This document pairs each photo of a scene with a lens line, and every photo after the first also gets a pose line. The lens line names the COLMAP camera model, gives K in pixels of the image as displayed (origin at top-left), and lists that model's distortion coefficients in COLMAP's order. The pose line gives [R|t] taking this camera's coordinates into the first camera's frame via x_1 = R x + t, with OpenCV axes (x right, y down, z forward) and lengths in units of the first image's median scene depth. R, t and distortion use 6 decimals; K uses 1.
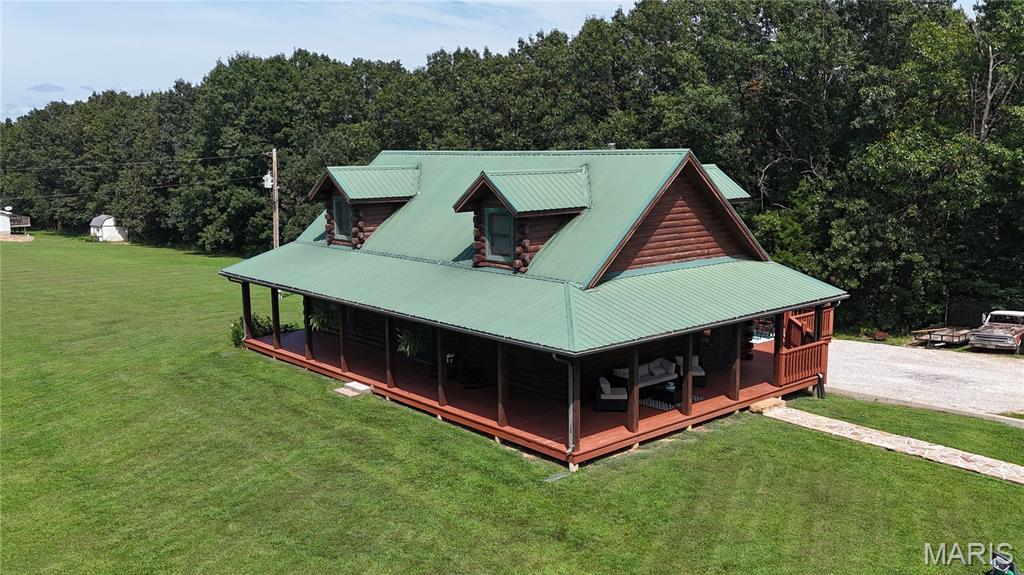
lens RADIAL K [[886.6, 0, 512.0], [0, 886.6, 287.5], [0, 0, 1]] dist [0.096629, -0.138894]
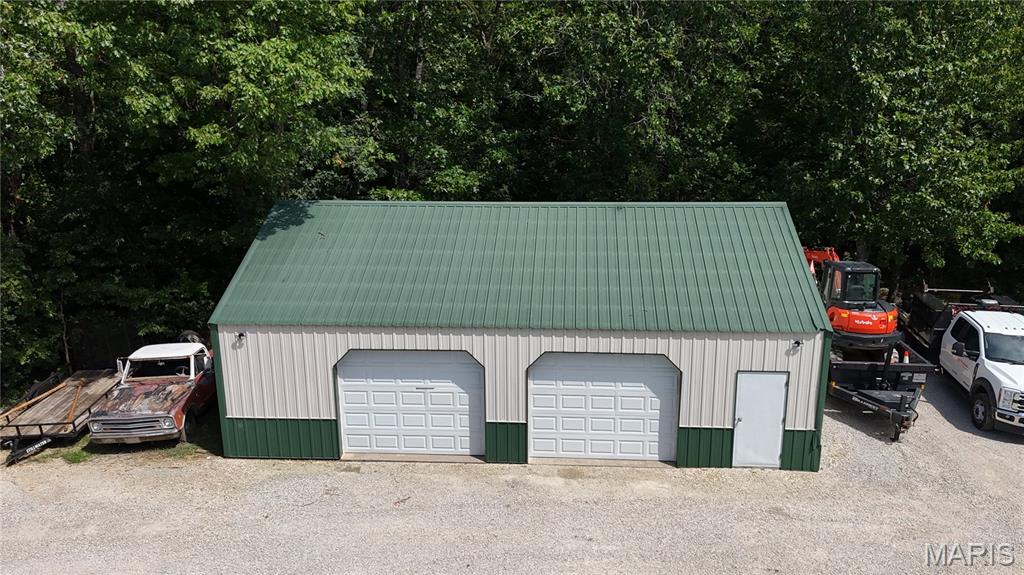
lens RADIAL K [[886.6, 0, 512.0], [0, 886.6, 287.5], [0, 0, 1]] dist [0.096629, -0.138894]
pose [[0.706473, -0.206117, 0.677061, 0.287604], [0.112801, 0.977216, 0.179792, -0.063262], [-0.698693, -0.050645, 0.713627, 0.403938]]
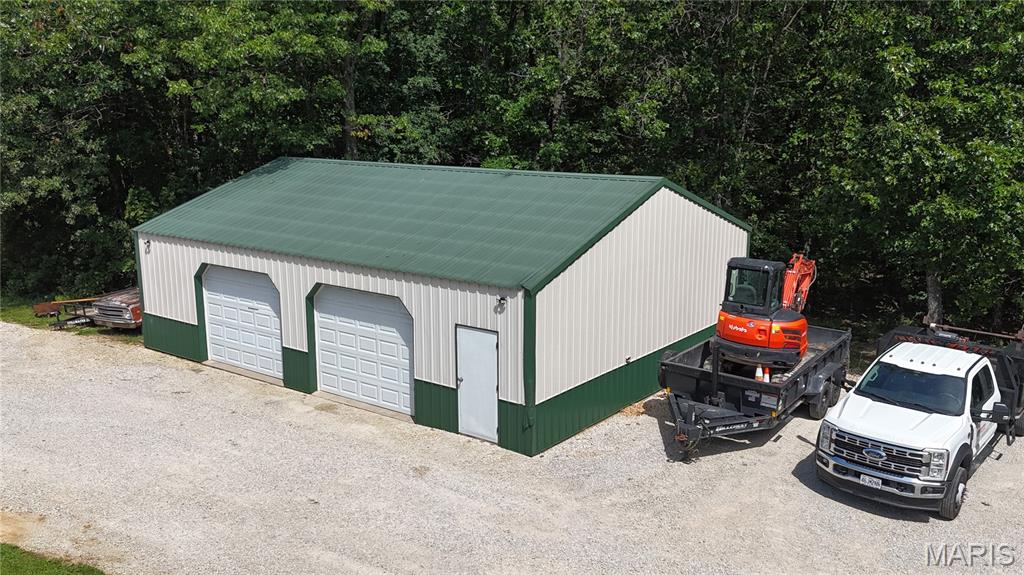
lens RADIAL K [[886.6, 0, 512.0], [0, 886.6, 287.5], [0, 0, 1]] dist [0.096629, -0.138894]
pose [[0.979557, -0.038152, 0.197514, 0.538269], [0.028241, 0.998208, 0.052756, 0.012085], [-0.199173, -0.046099, 0.978879, 0.269496]]
